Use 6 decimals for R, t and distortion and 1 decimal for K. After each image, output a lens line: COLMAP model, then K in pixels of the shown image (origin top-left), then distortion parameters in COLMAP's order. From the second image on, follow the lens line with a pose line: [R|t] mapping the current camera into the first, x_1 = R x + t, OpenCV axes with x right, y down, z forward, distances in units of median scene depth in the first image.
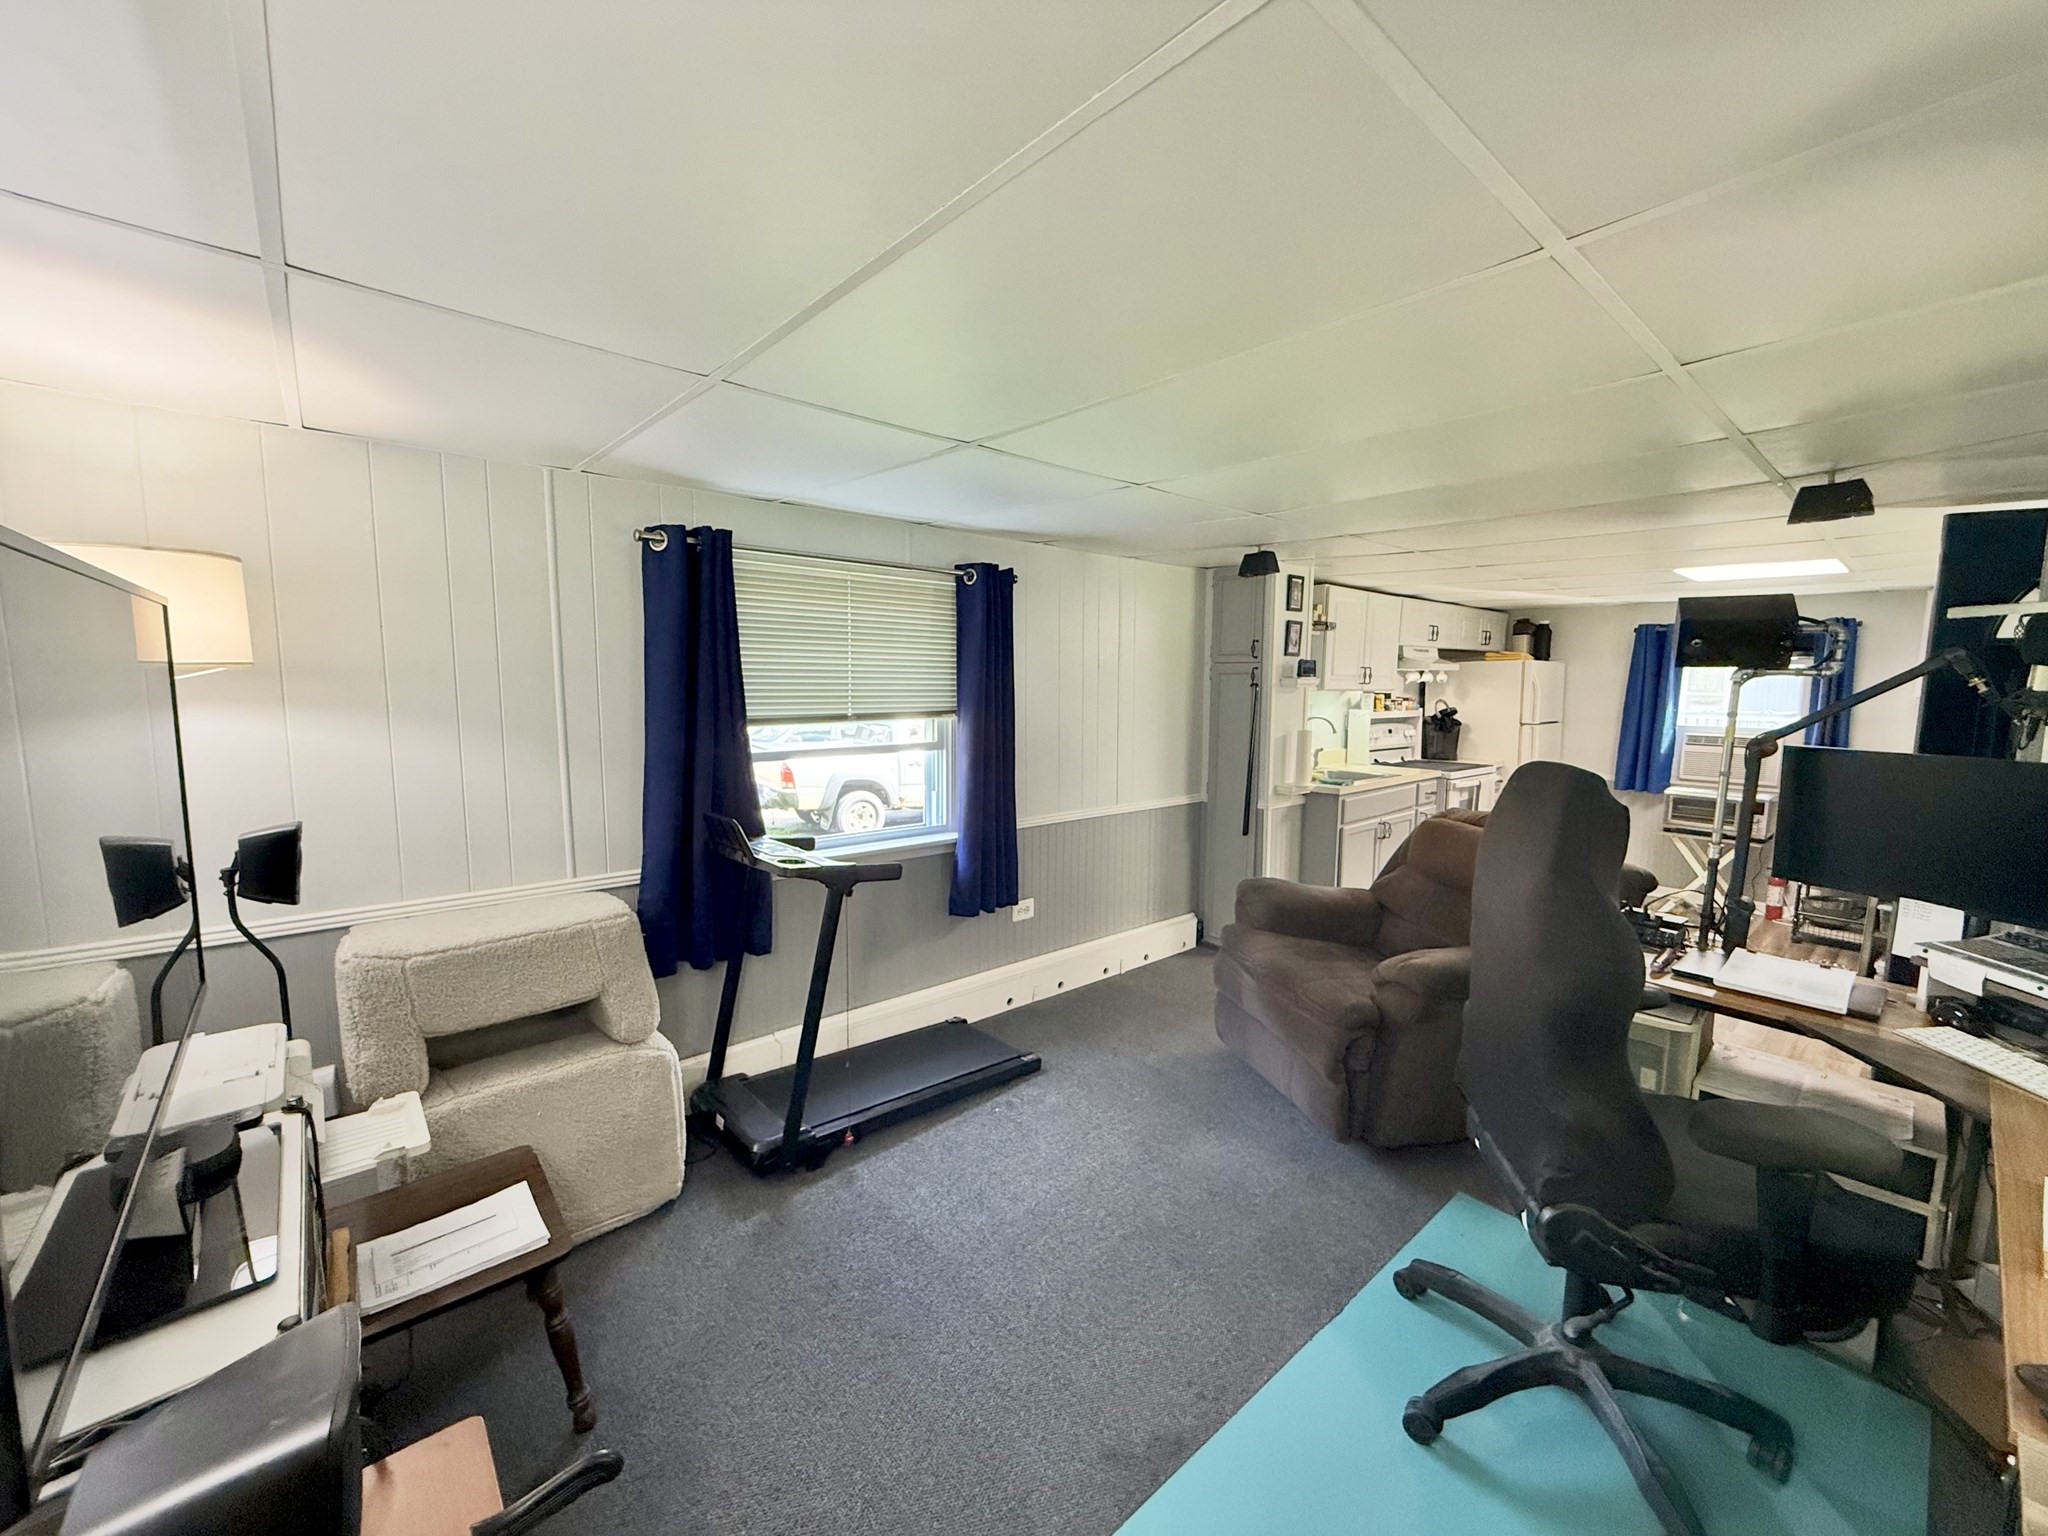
lens RADIAL K [[808.1, 0, 1024.0], [0, 808.1, 768.0], [0, 0, 1]] dist [-0.001401, 0.000116]
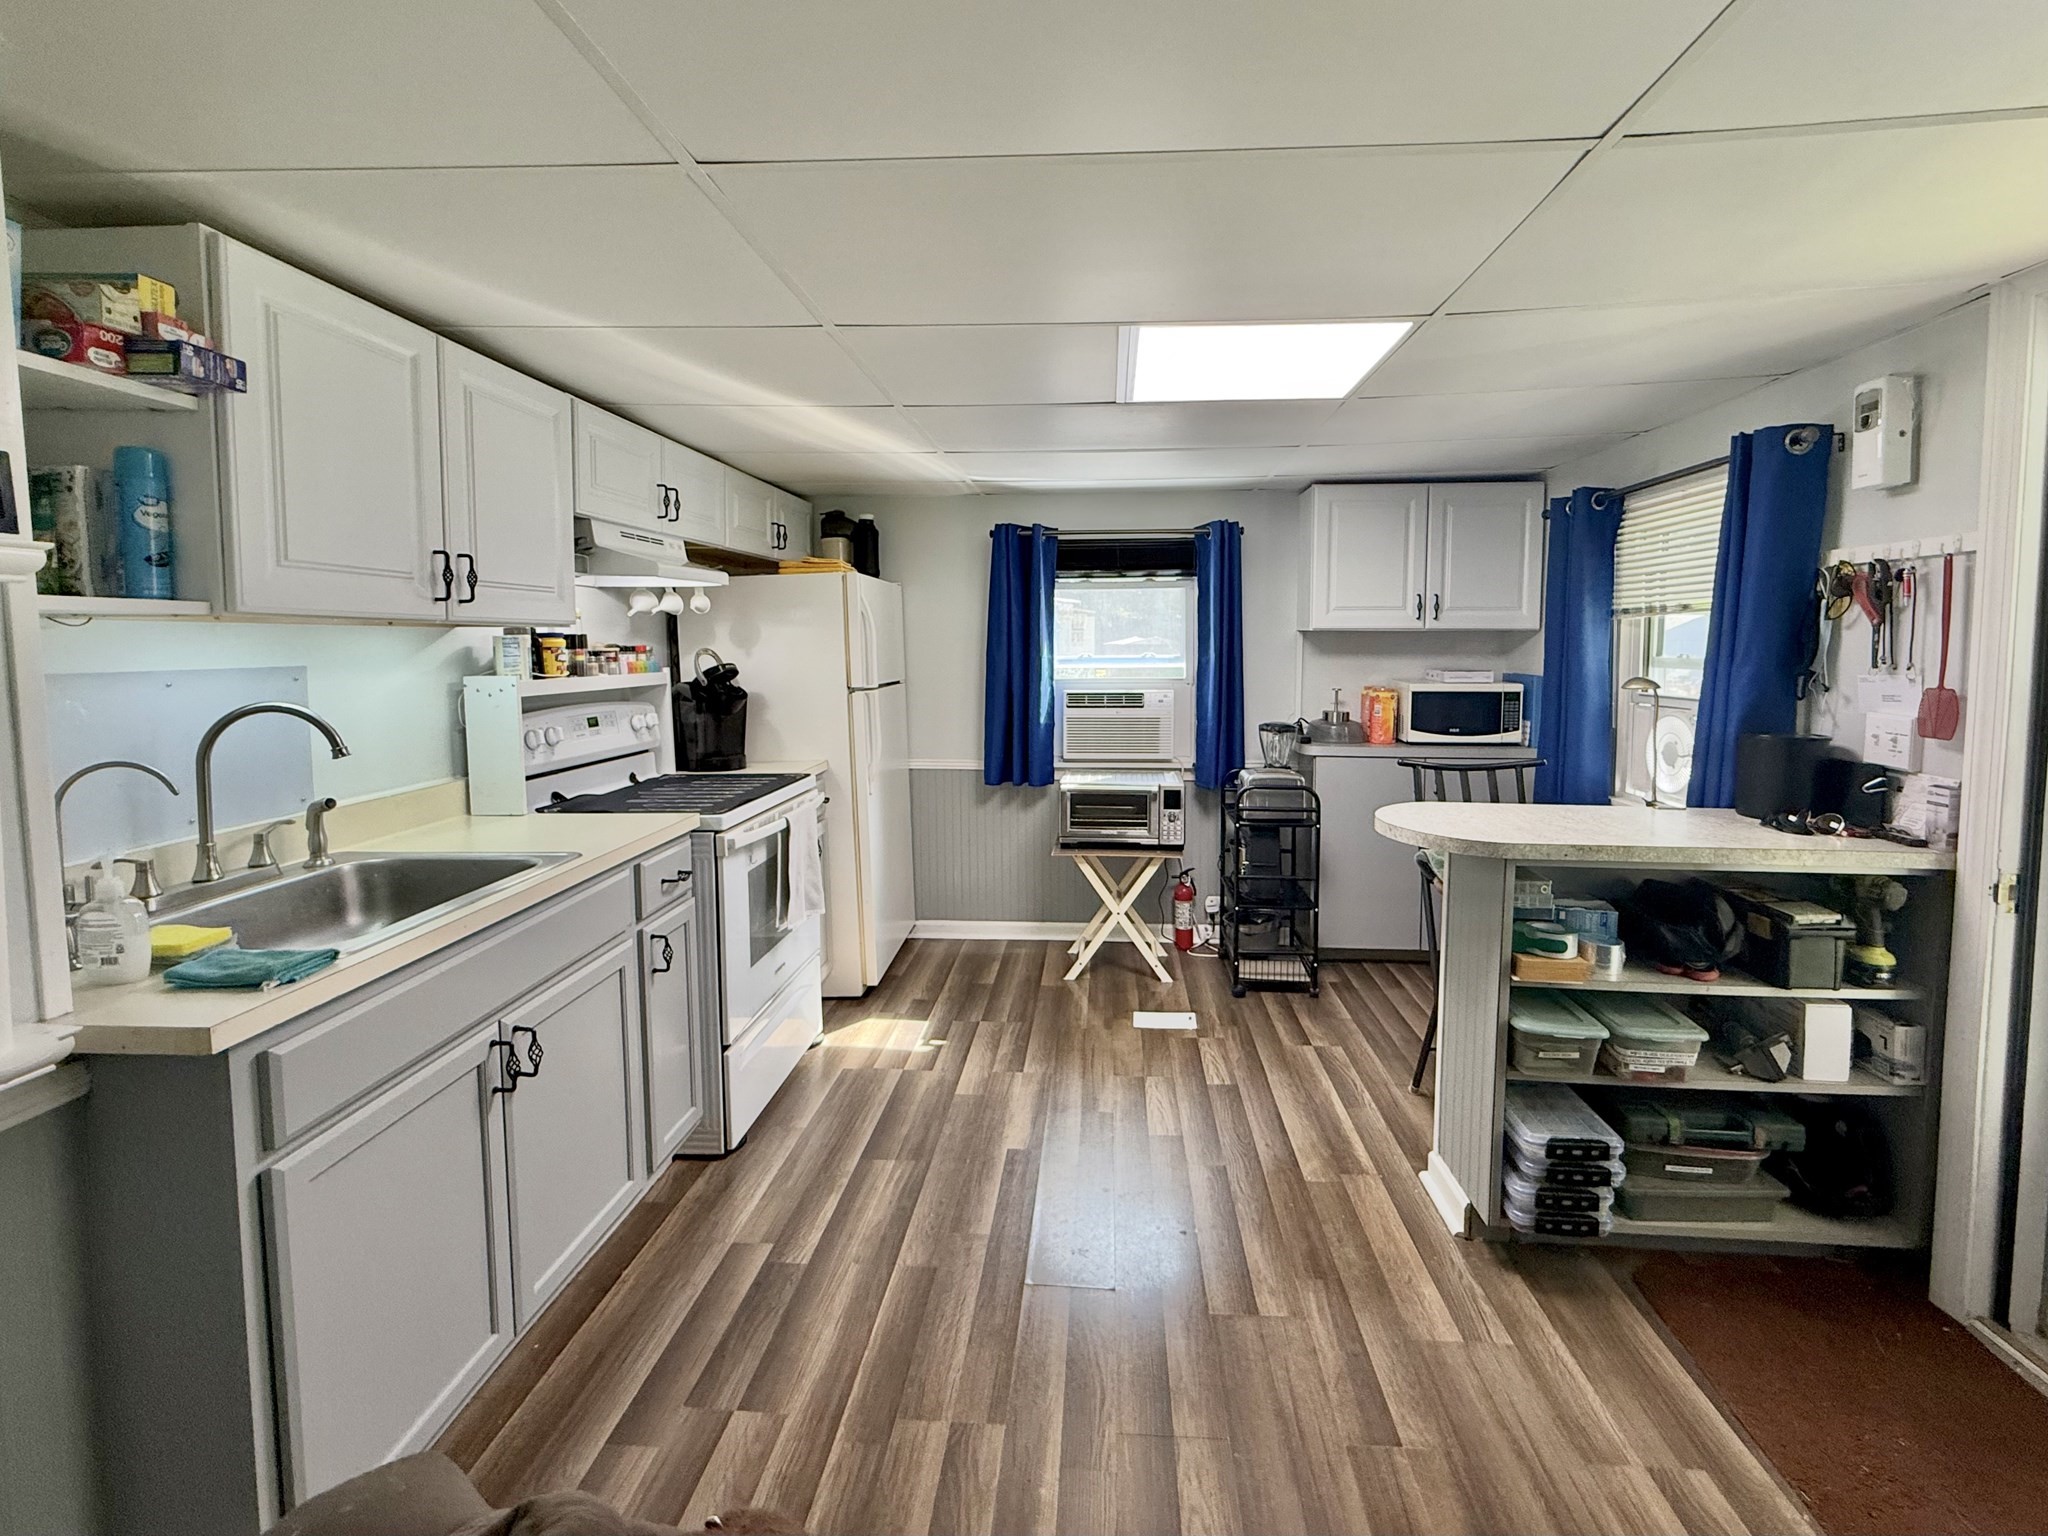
lens RADIAL K [[885.9, 0, 1055.6], [0, 885.9, 696.0], [0, 0, 1]] dist [0.000426, -0.000024]
pose [[0.698641, -0.057626, 0.713148, 0.287944], [0.090810, 0.995832, -0.008494, -0.032732], [-0.709686, 0.070695, 0.700962, 0.485989]]
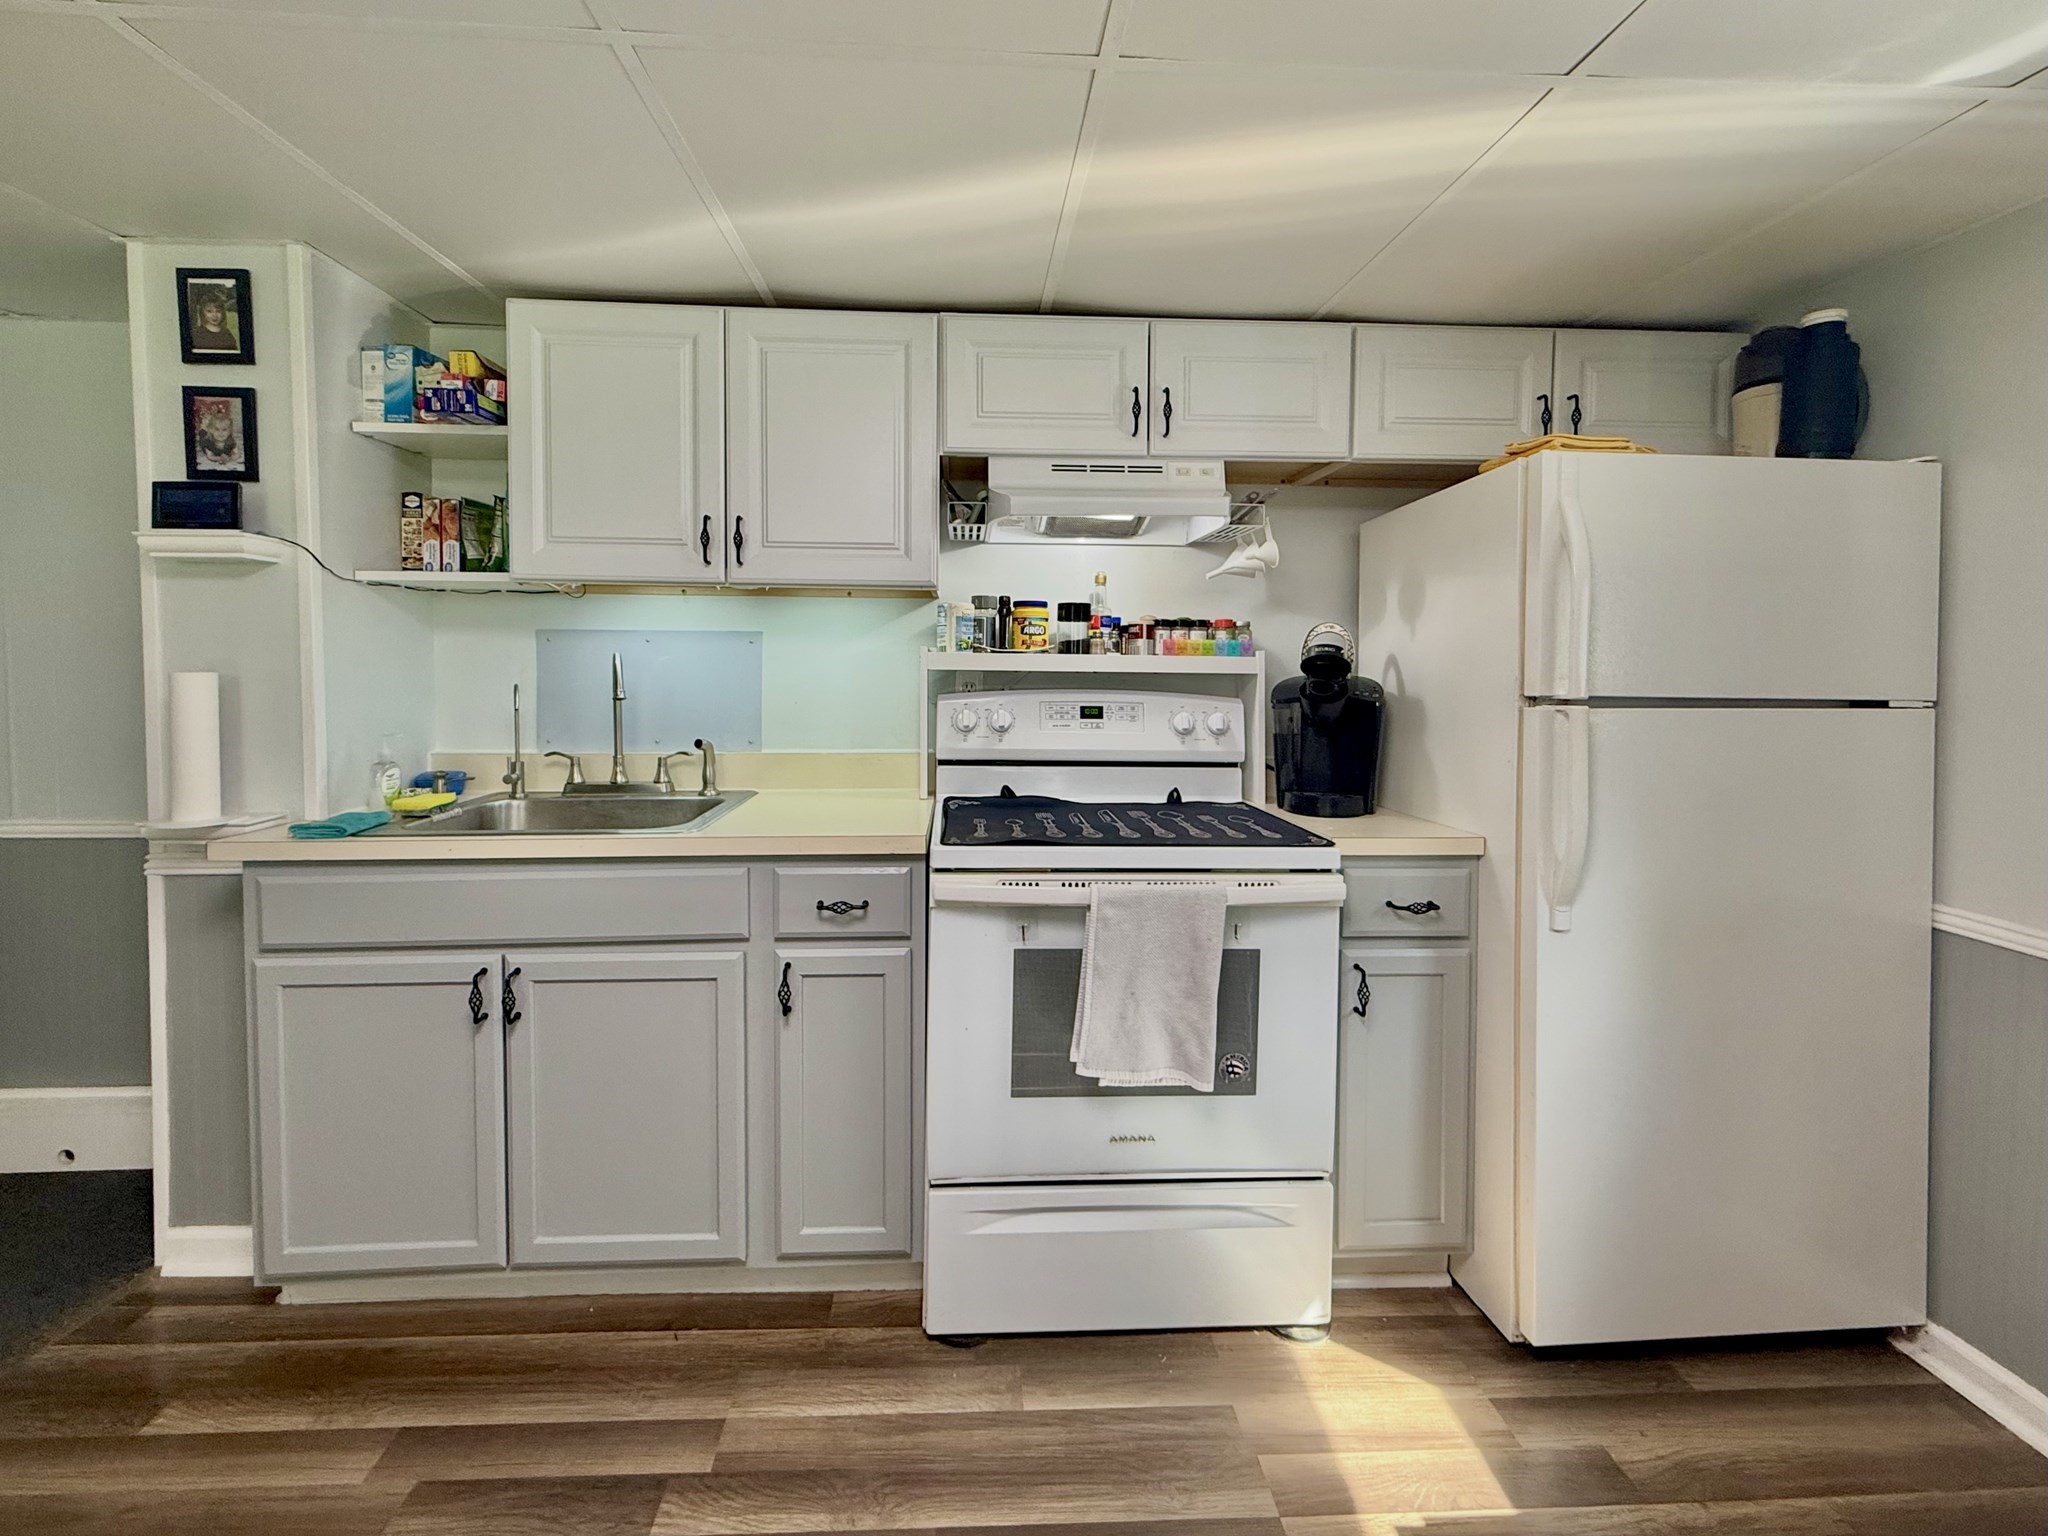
lens RADIAL K [[887.4, 0, 1013.1], [0, 887.4, 698.8], [0, 0, 1]] dist [0.001577, -0.000659]
pose [[0.789279, 0.021572, -0.613656, 0.665447], [-0.067507, 0.996373, -0.051801, -0.029128], [0.610313, 0.082312, 0.787872, 0.677452]]
